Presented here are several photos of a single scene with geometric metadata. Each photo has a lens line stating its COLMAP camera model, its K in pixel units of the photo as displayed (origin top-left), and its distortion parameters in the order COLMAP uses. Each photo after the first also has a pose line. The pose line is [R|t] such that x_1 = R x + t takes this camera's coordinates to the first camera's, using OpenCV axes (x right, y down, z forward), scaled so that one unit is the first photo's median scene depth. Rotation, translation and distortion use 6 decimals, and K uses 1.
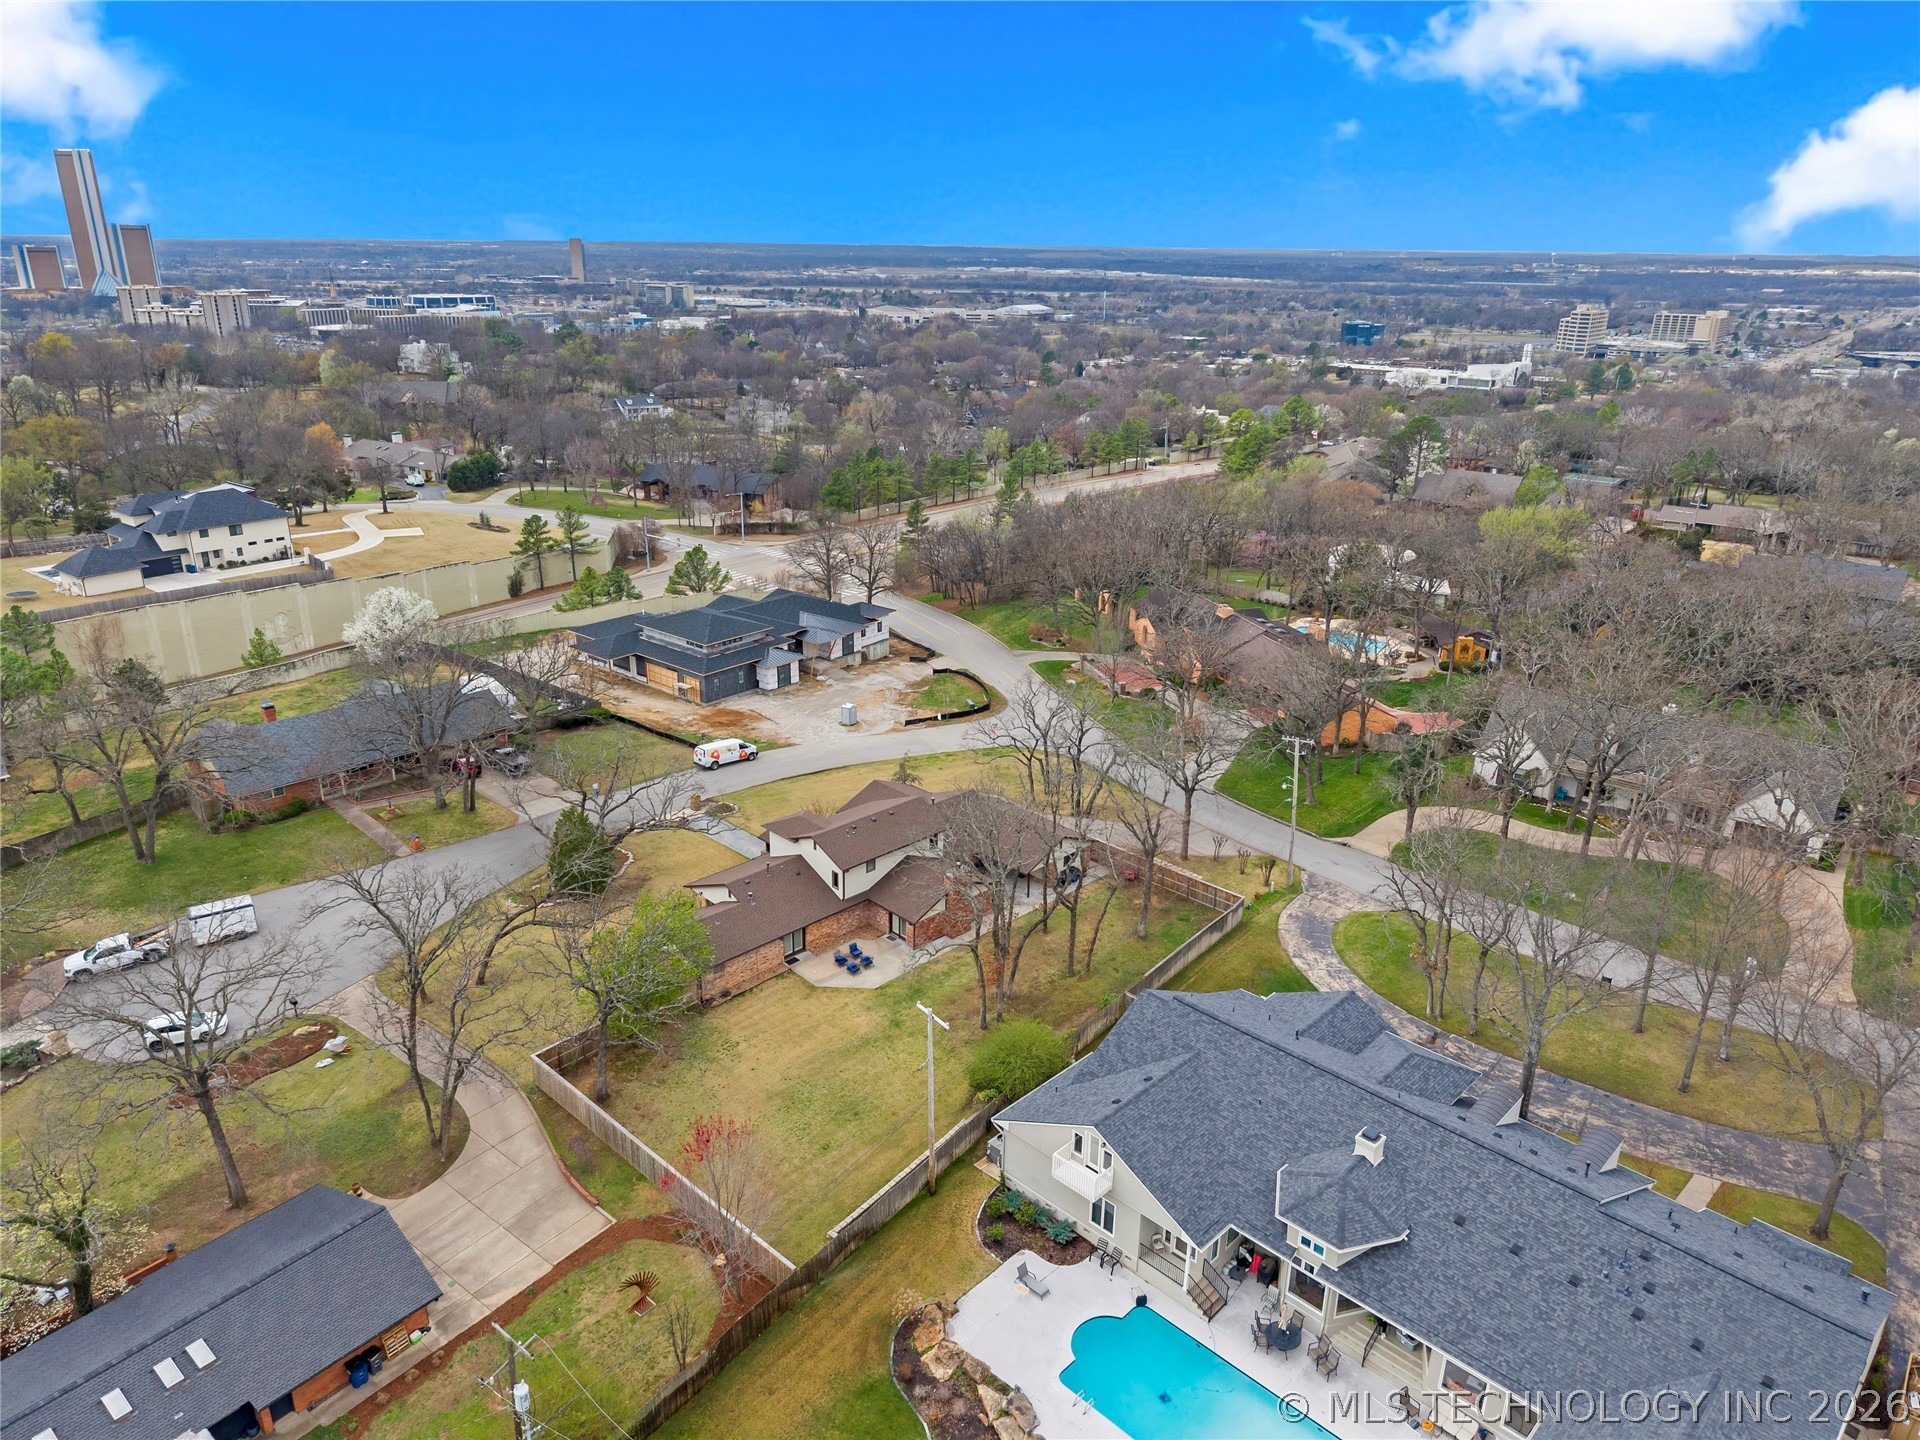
lens RADIAL K [[1272.5, 0, 958.7], [0, 1272.5, 737.1], [0, 0, 1]] dist [0.043026, -0.060724]
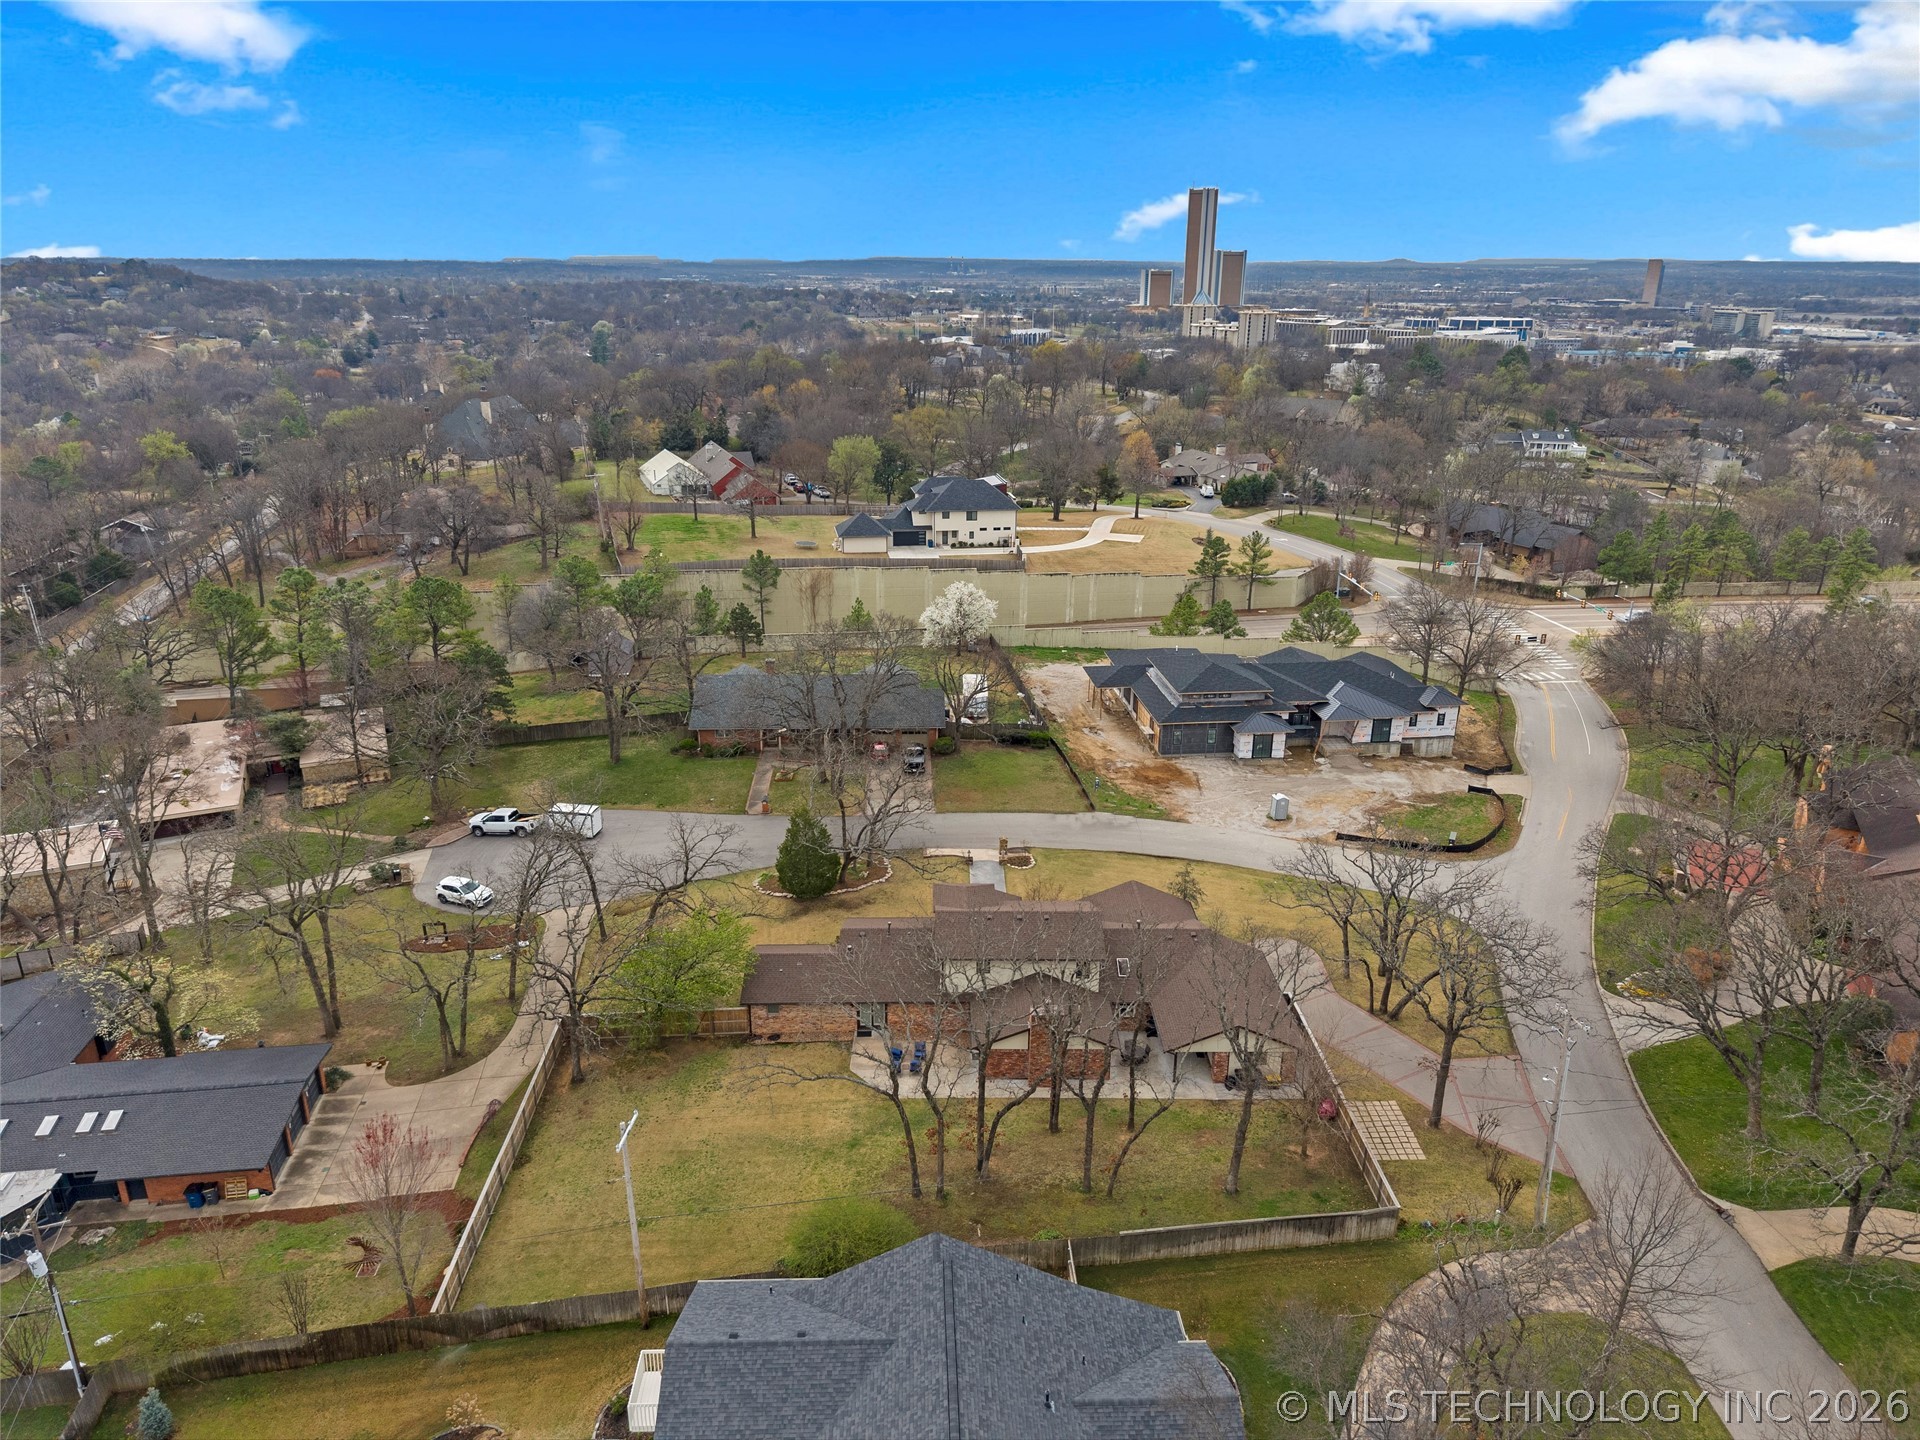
lens RADIAL K [[1272.5, 0, 958.7], [0, 1272.5, 737.1], [0, 0, 1]] dist [0.043026, -0.060724]
pose [[0.721515, 0.231775, -0.652454, 0.264272], [-0.242381, 0.967234, 0.075559, -0.065482], [0.648589, 0.103626, 0.754052, 0.189496]]
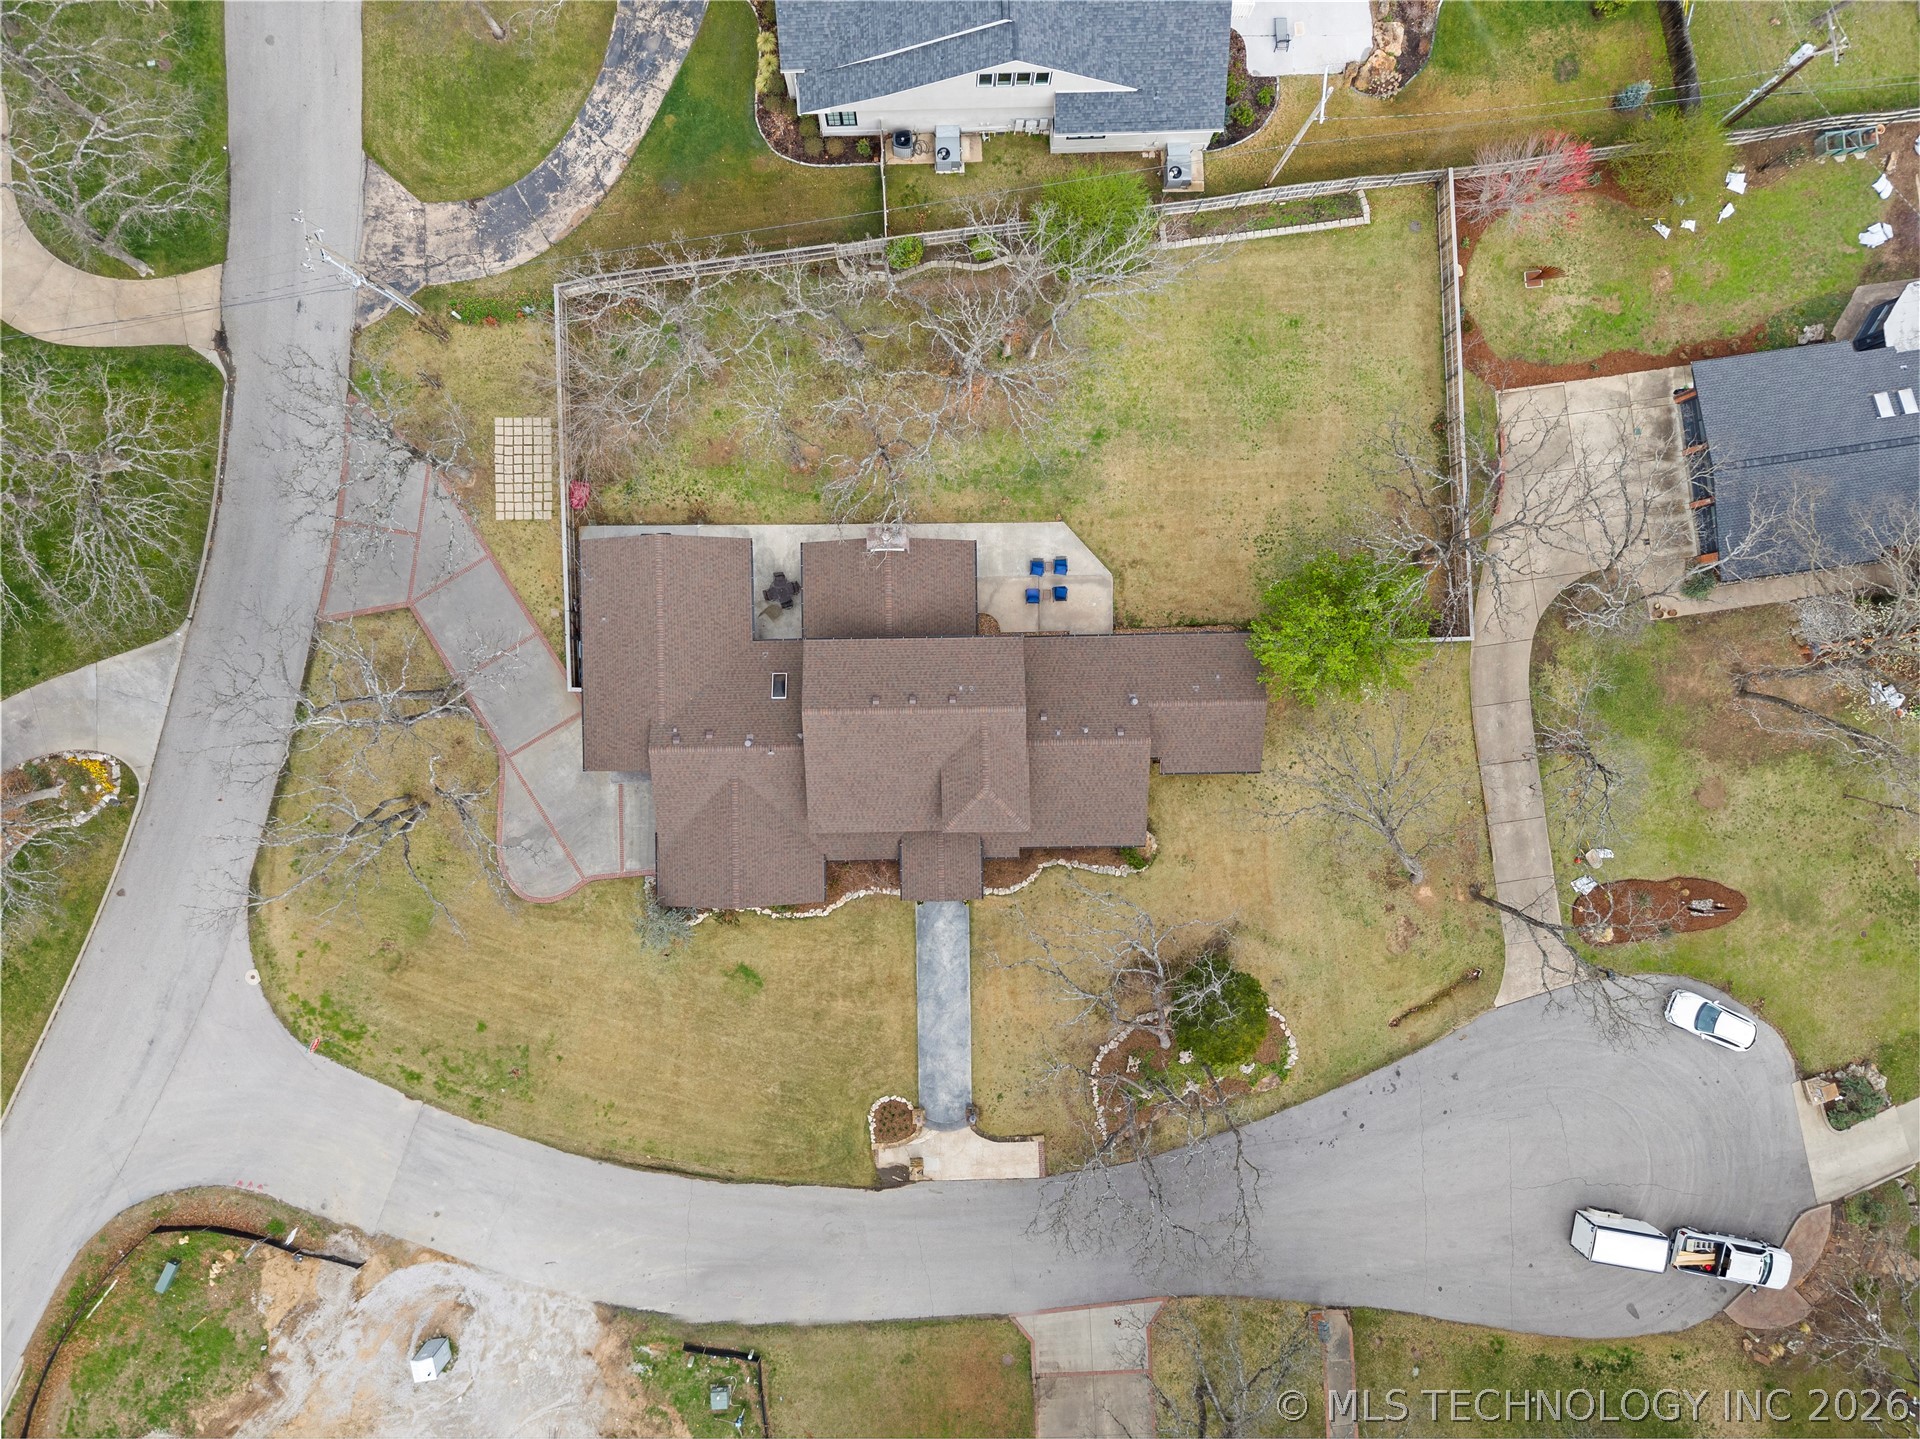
lens RADIAL K [[1304.7, 0, 960.0], [0, 1304.7, 719.5], [0, 0, 1]] dist [0.024807, -0.020709]
pose [[-0.726102, -0.687244, -0.021707, -0.047943], [0.217732, -0.259758, 0.940808, -0.330191], [-0.652203, 0.678396, 0.338245, 0.469867]]
